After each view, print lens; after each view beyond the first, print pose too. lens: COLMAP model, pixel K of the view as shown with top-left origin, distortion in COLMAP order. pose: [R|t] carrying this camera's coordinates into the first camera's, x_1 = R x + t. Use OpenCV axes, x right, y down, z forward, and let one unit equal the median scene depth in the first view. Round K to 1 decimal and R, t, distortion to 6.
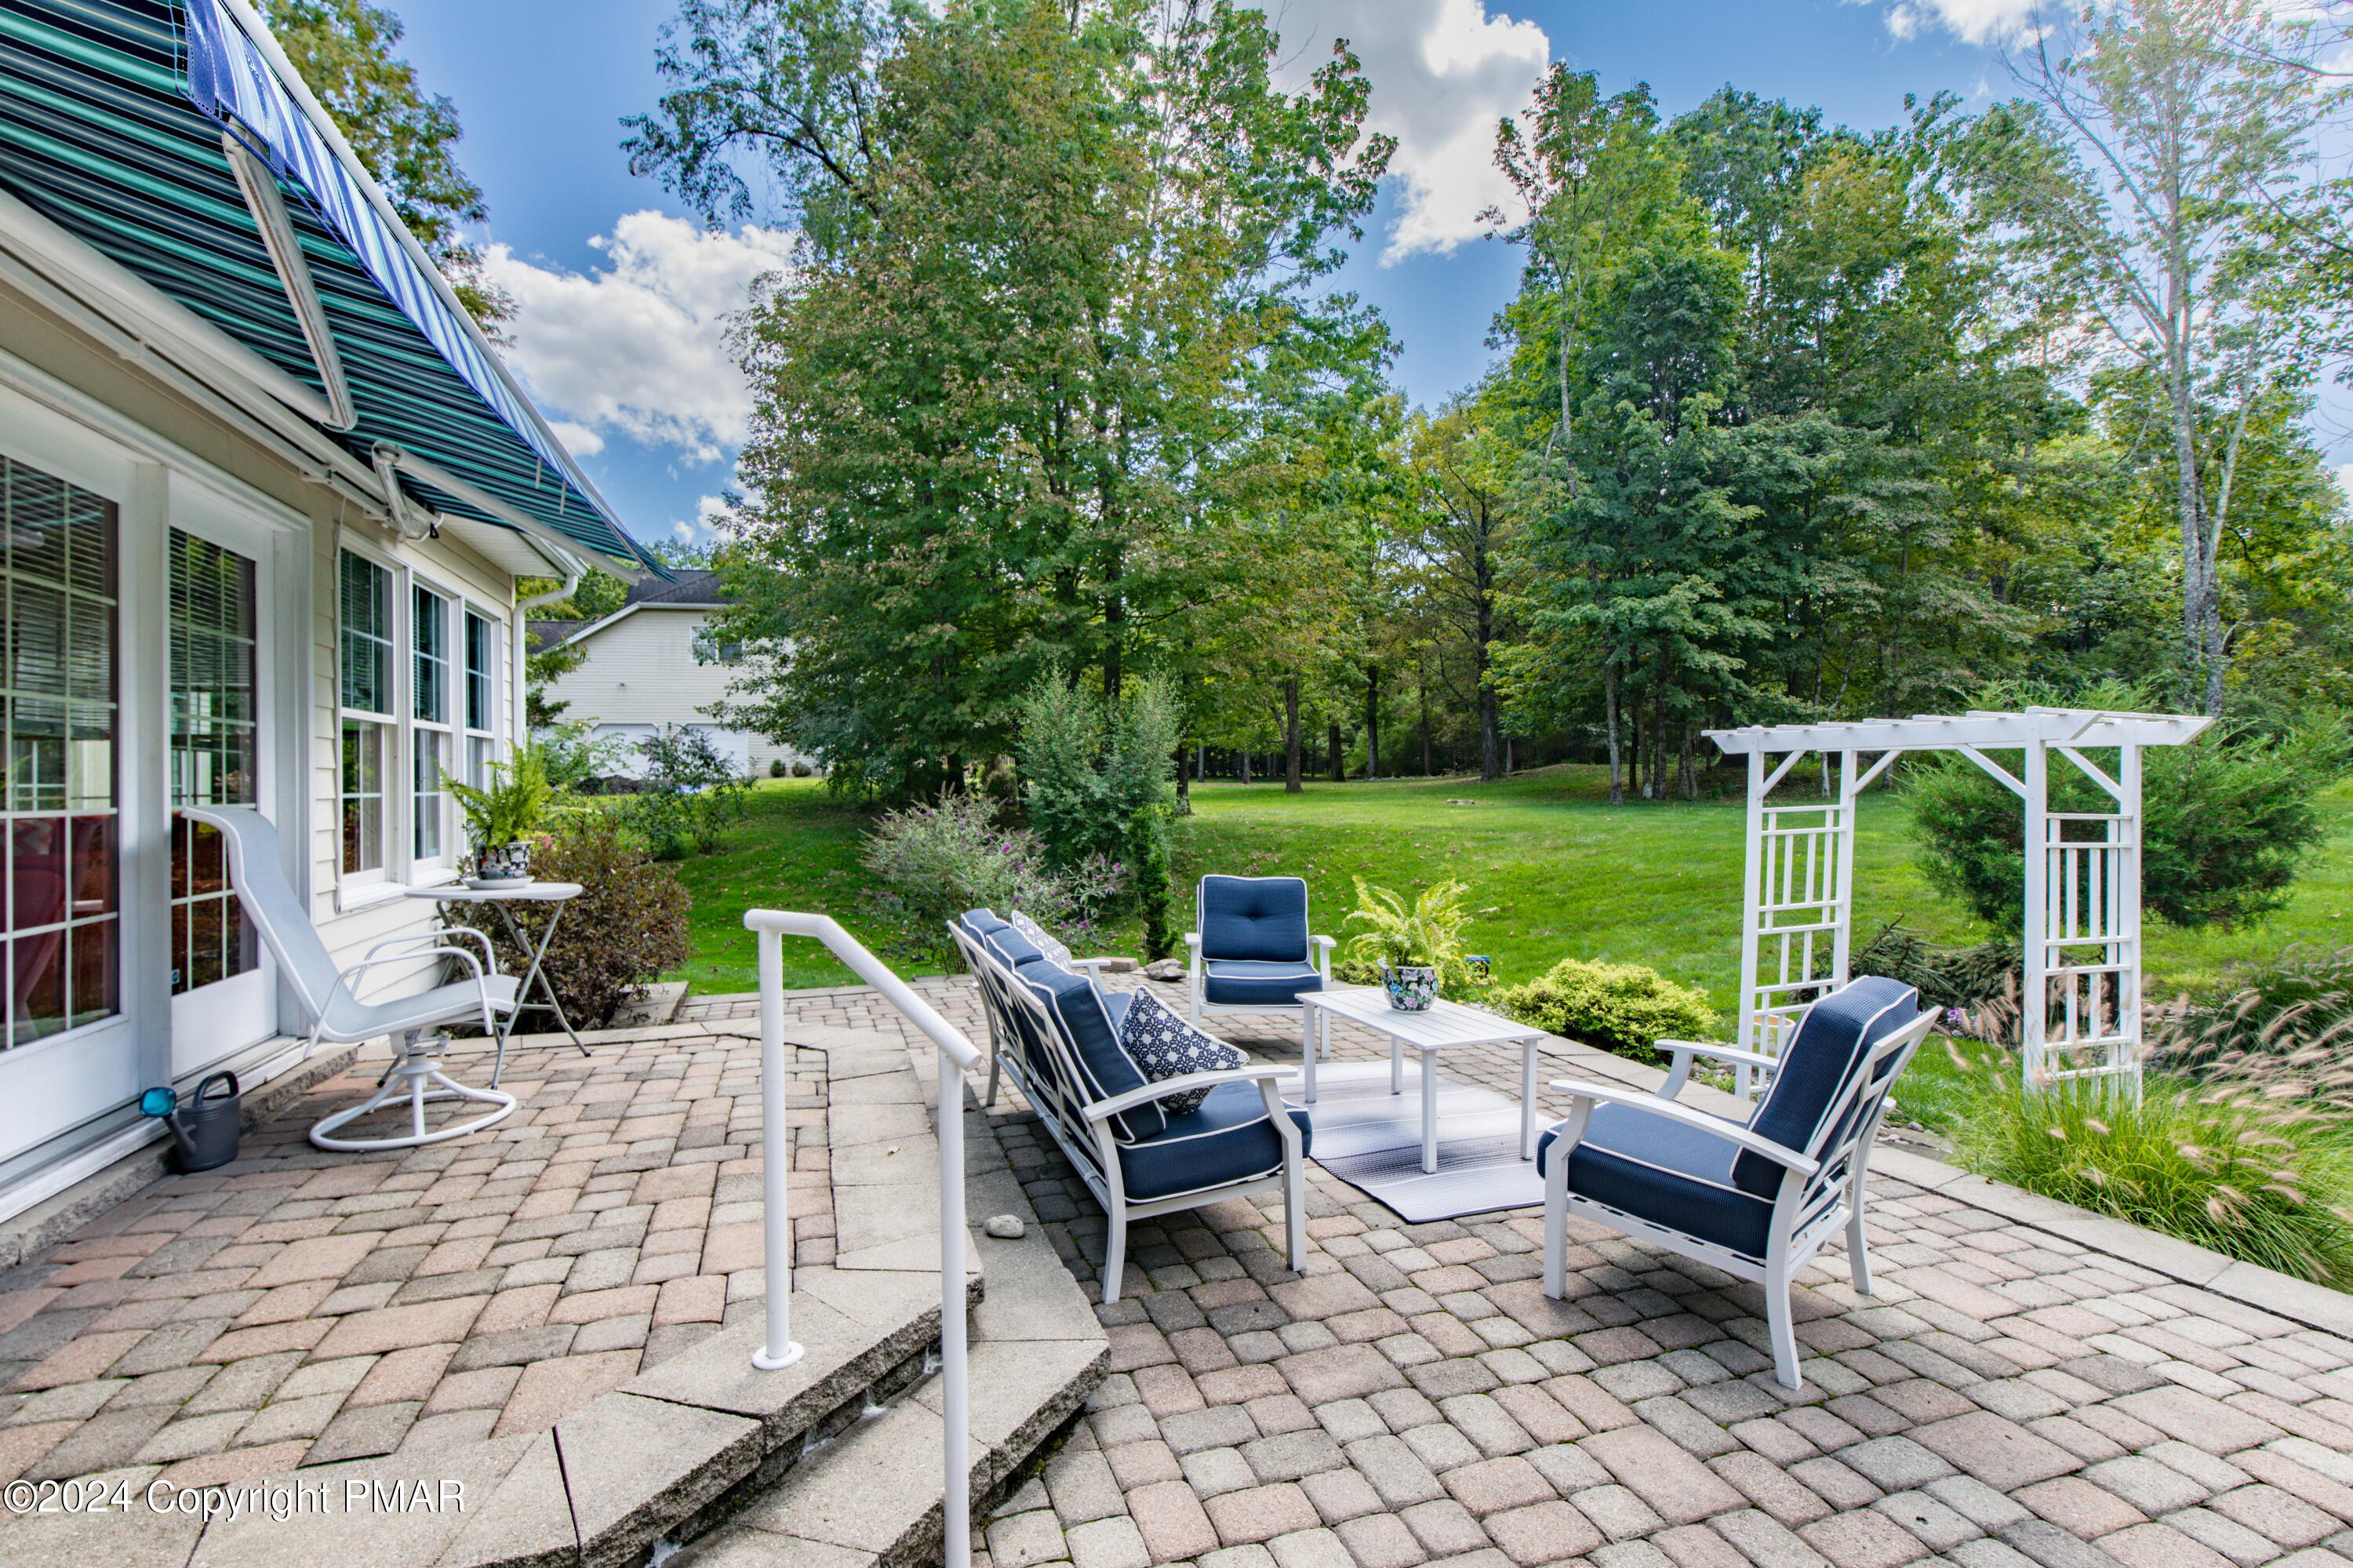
lens RADIAL K [[999.8, 0, 1174.0], [0, 999.8, 801.0], [0, 0, 1]] dist [0.000257, -0.000149]
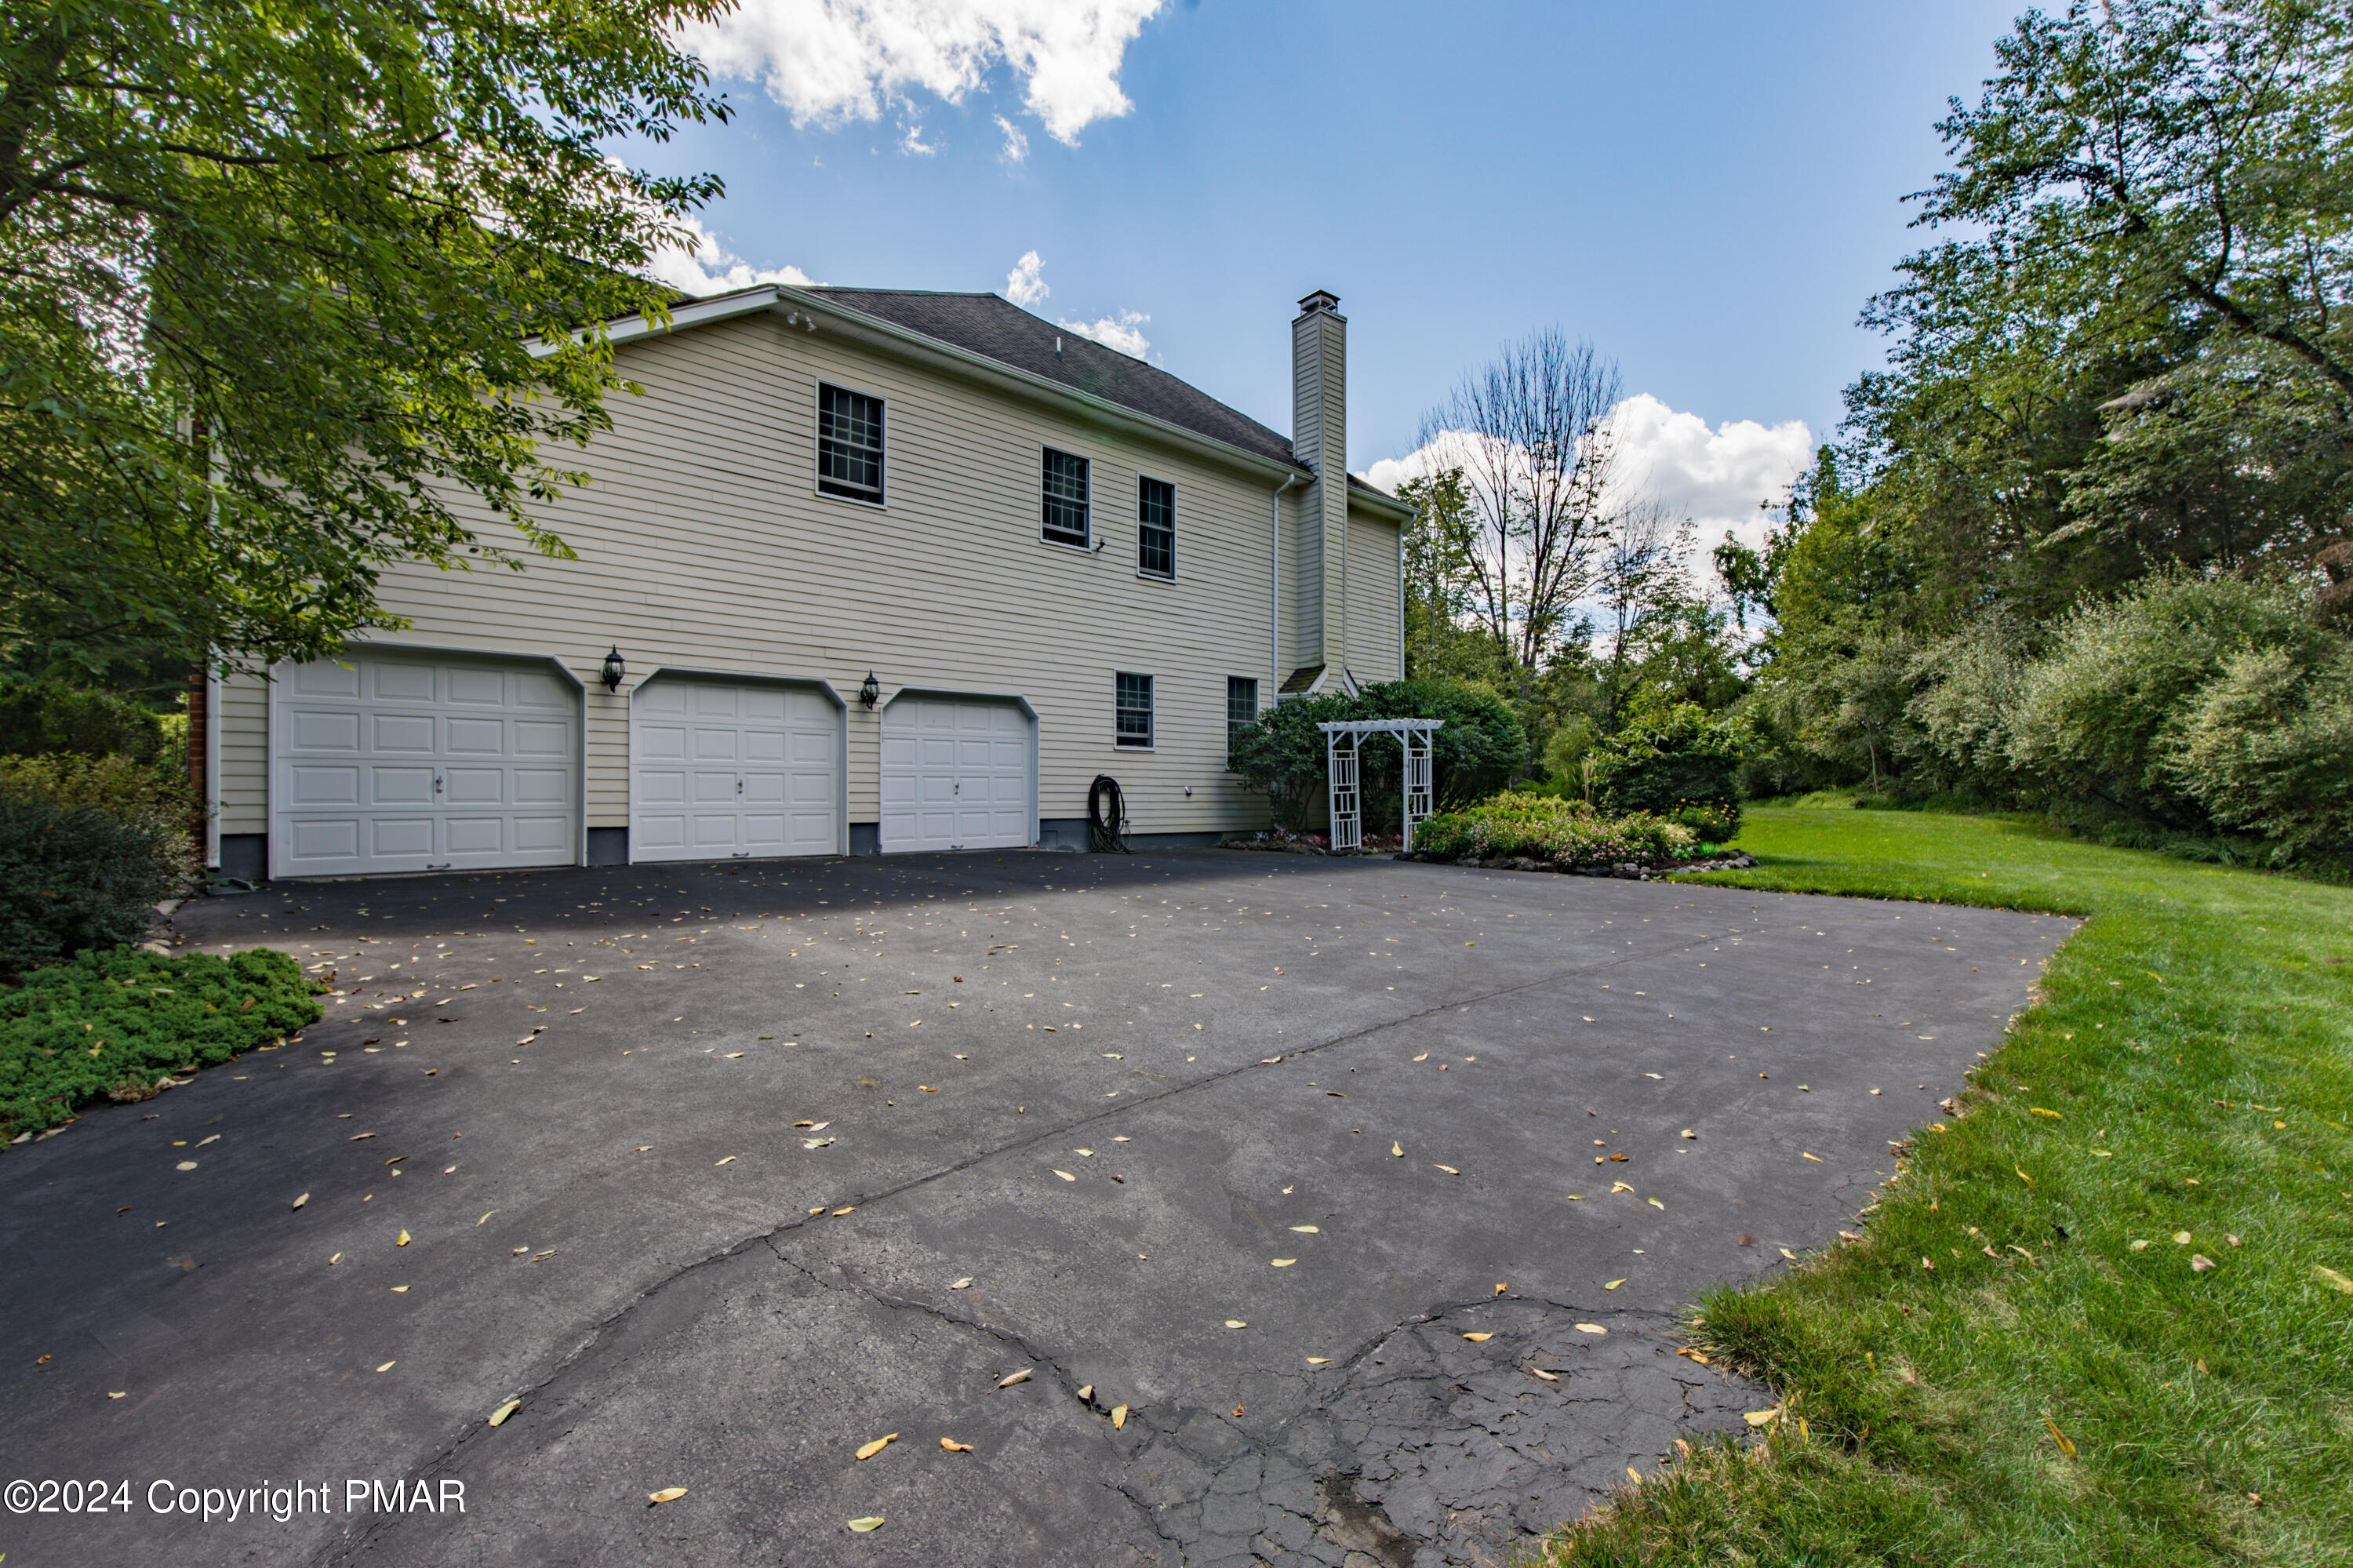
lens RADIAL K [[999.8, 0, 1166.3], [0, 999.8, 782.8], [0, 0, 1]] dist [0.000257, -0.000149]
pose [[0.904258, -0.016013, 0.426687, -1.162689], [0.022476, 0.999696, -0.010117, 0.127175], [-0.426395, 0.018739, 0.904343, -1.507593]]
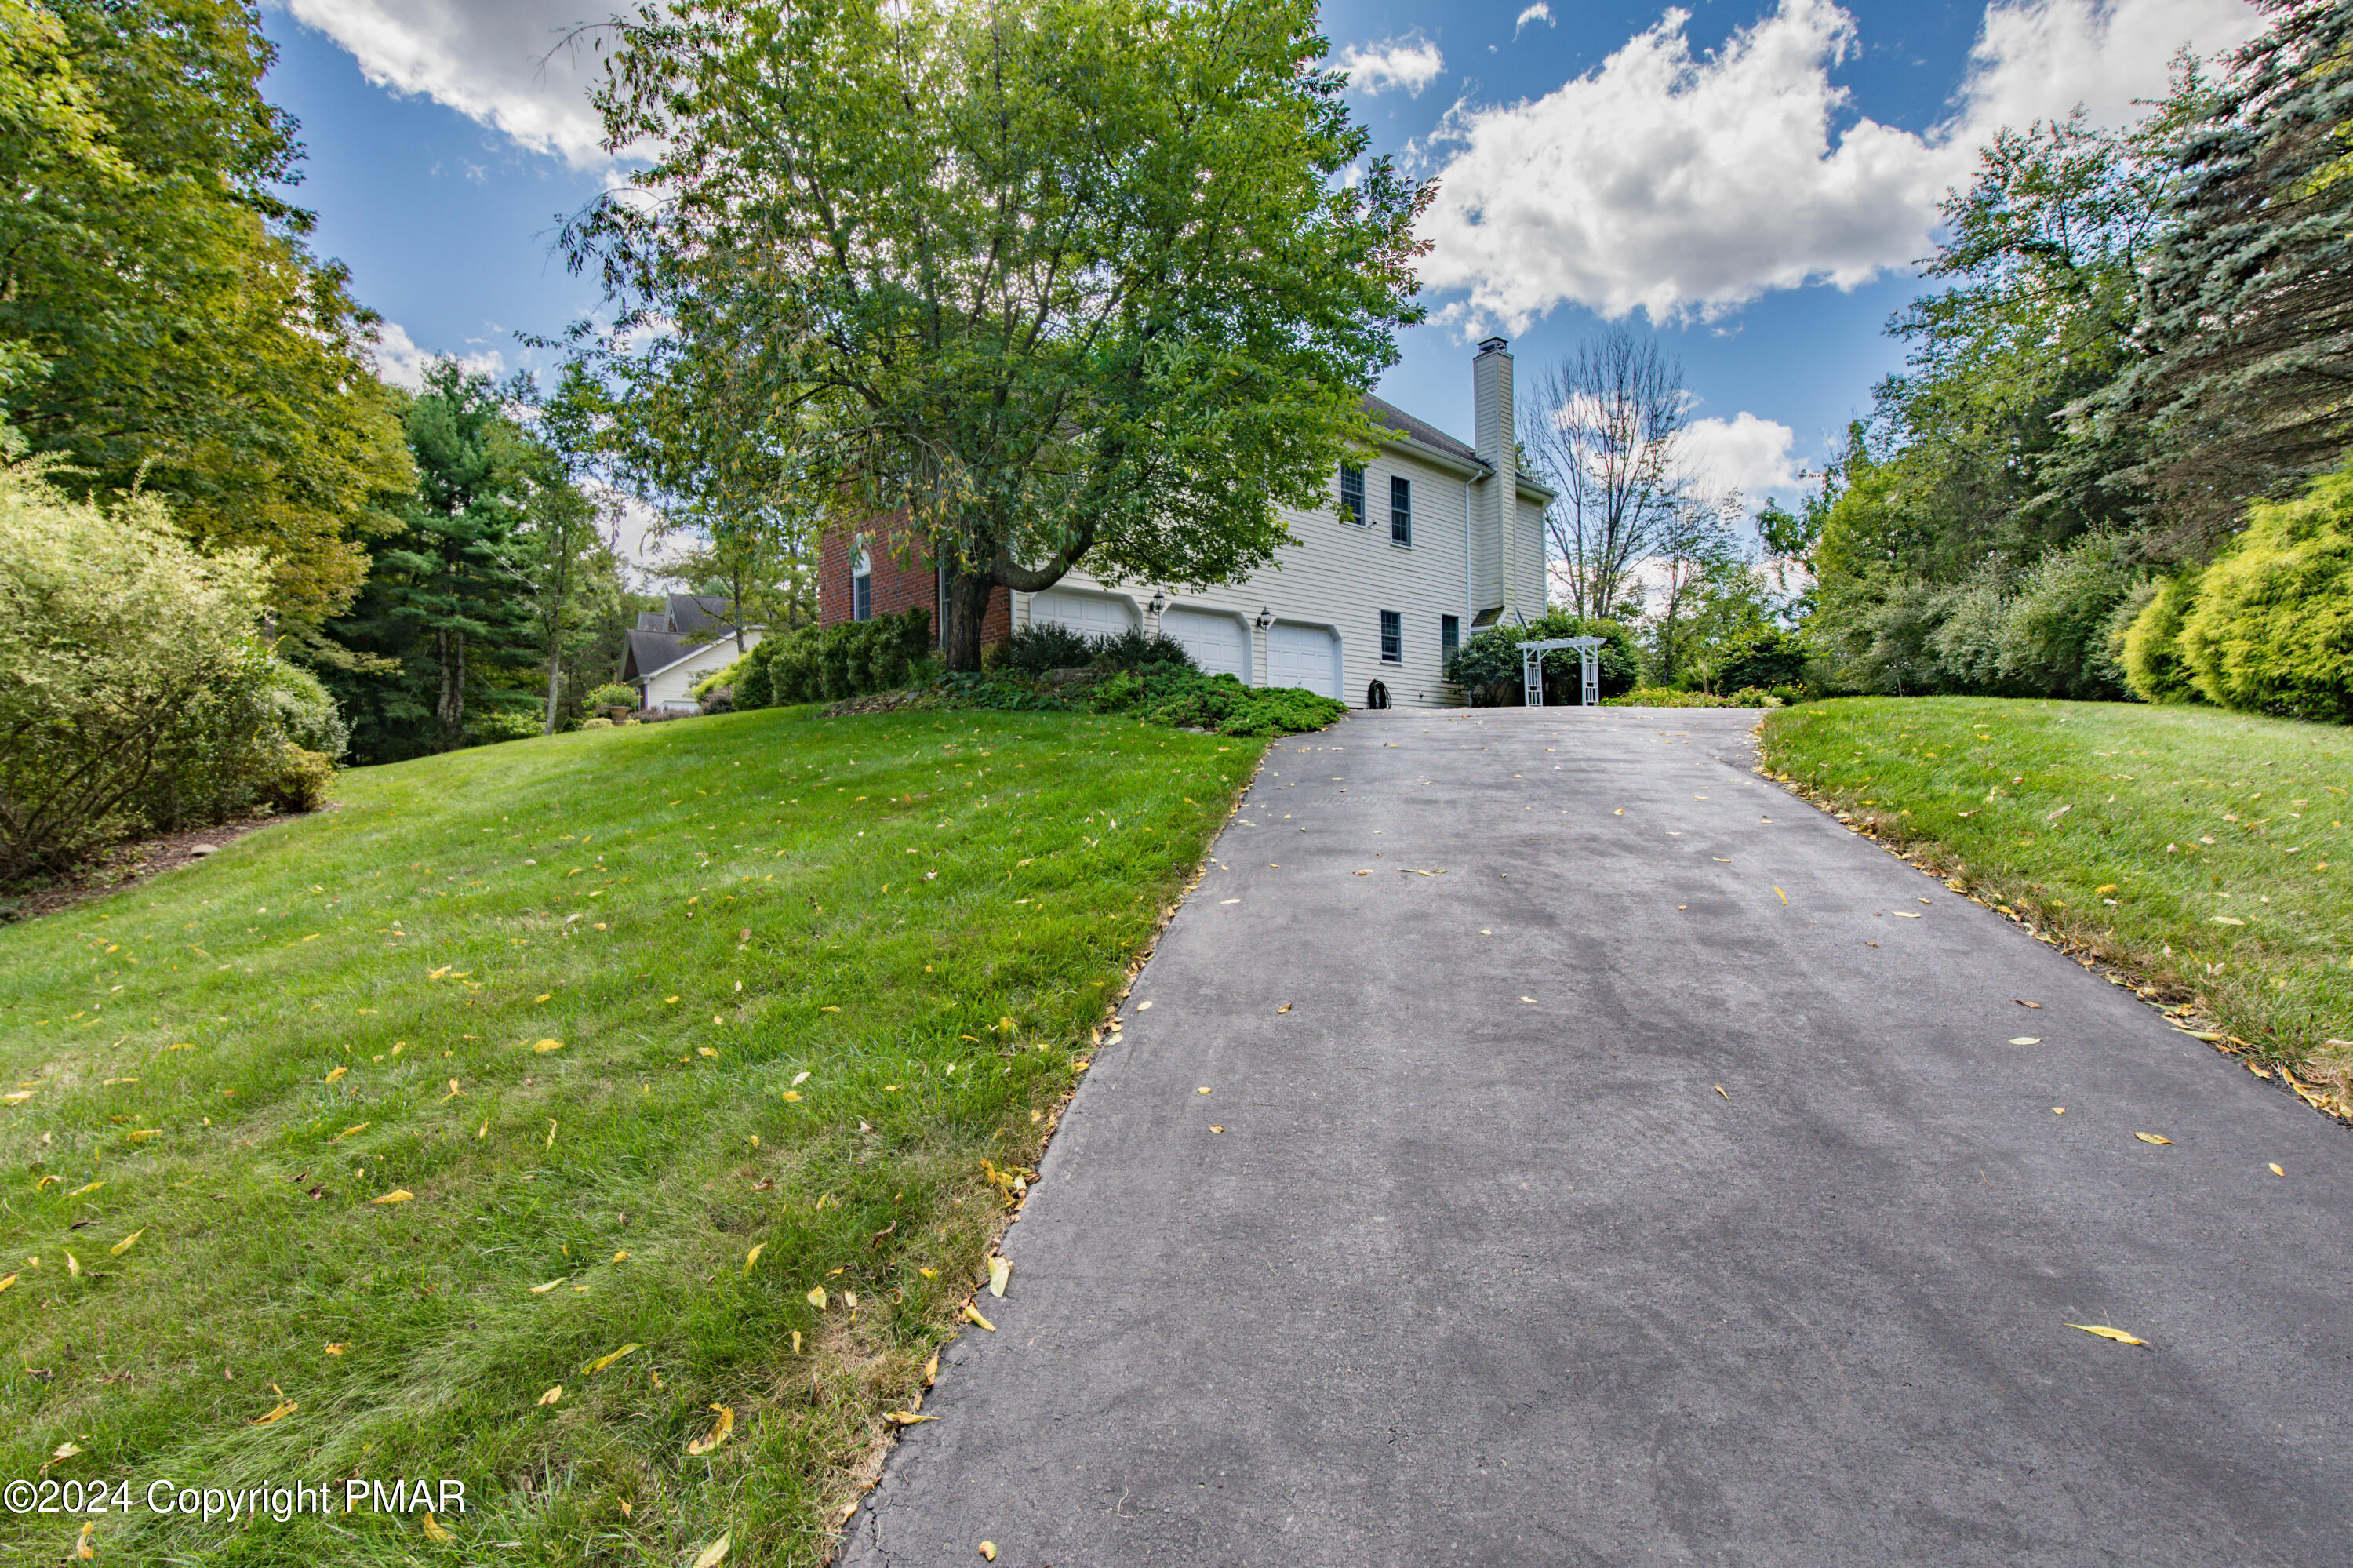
lens RADIAL K [[1068.8, 0, 1176.8], [0, 1068.8, 772.5], [0, 0, 1]] dist [0.013594, 0.000173]
pose [[0.895858, -0.033156, 0.443102, -2.999684], [0.040299, 0.999165, -0.006713, 0.485120], [-0.442510, 0.023870, 0.896446, -2.585344]]
